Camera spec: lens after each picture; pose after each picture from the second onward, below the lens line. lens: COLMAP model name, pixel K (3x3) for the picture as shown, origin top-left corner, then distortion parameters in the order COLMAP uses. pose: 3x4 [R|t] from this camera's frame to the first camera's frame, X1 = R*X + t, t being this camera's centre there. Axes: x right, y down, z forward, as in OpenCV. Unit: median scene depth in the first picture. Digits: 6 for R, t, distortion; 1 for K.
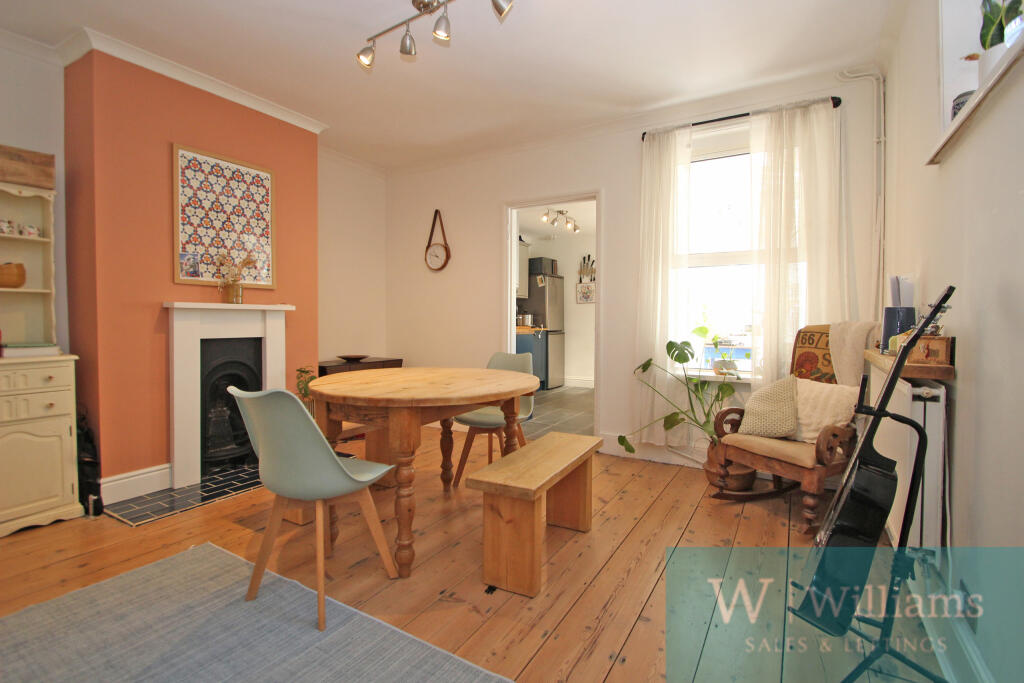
lens RADIAL K [[471.1, 0, 509.5], [0, 471.1, 331.1], [0, 0, 1]] dist [0.000417, 0.000008]
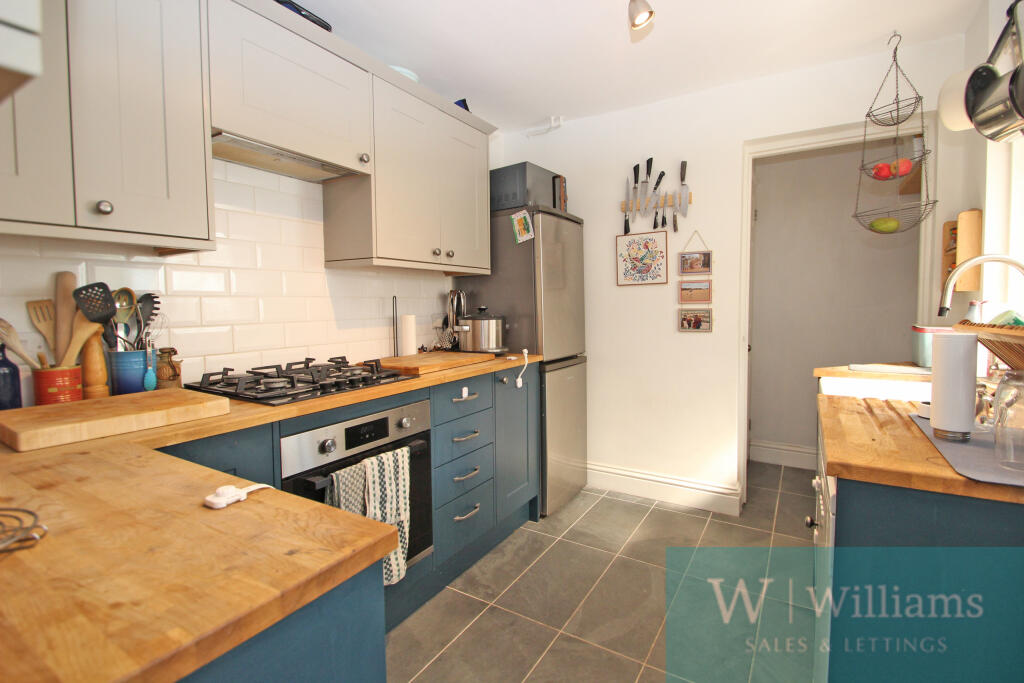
lens RADIAL K [[471.1, 0, 514.1], [0, 471.1, 346.9], [0, 0, 1]] dist [0.000417, 0.000008]
pose [[0.999750, -0.016878, 0.014647, 0.052086], [0.016595, 0.999677, 0.019238, -0.019392], [-0.014967, -0.018990, 0.999708, 0.622787]]
